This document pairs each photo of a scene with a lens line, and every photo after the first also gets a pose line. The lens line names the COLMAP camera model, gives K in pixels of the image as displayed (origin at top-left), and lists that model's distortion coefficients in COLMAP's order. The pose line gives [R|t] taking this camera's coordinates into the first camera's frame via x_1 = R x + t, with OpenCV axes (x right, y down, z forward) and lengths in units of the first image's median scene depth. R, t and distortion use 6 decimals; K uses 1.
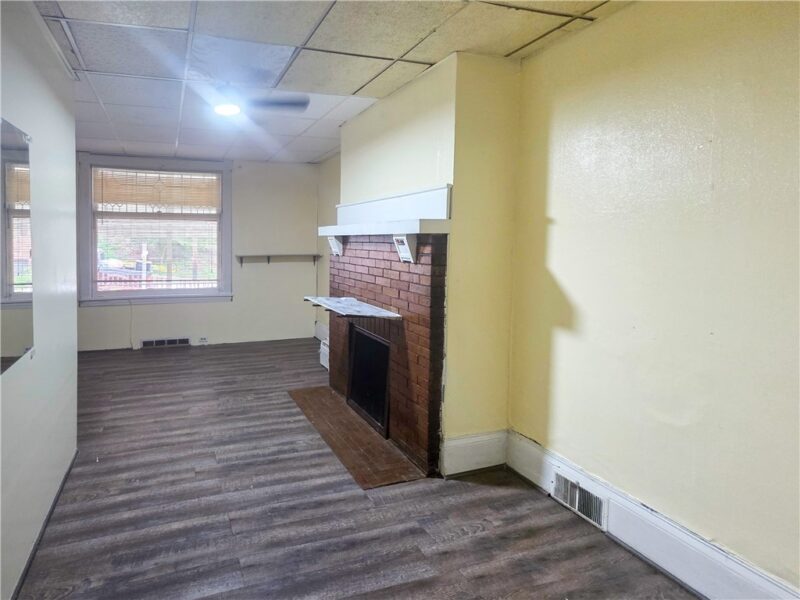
lens RADIAL K [[528.0, 0, 400.0], [0, 528.0, 300.0], [0, 0, 1]] dist [0.000426, -0.000045]
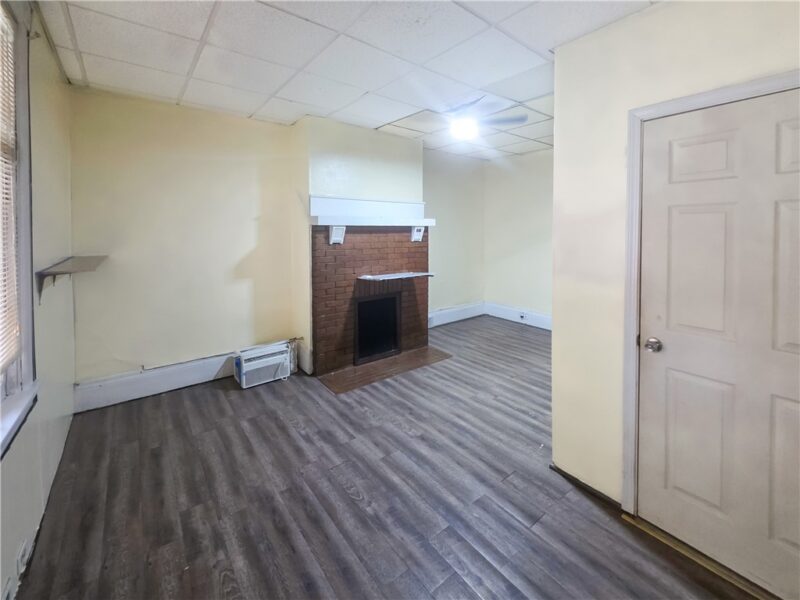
lens RADIAL K [[317.6, 0, 400.0], [0, 317.6, 300.0], [0, 0, 1]] dist [-0.000248, -0.000043]
pose [[-0.336106, -0.225895, 0.914333, -0.930574], [0.086369, 0.959327, 0.268760, -0.162826], [-0.937856, 0.169302, -0.302926, 1.322220]]
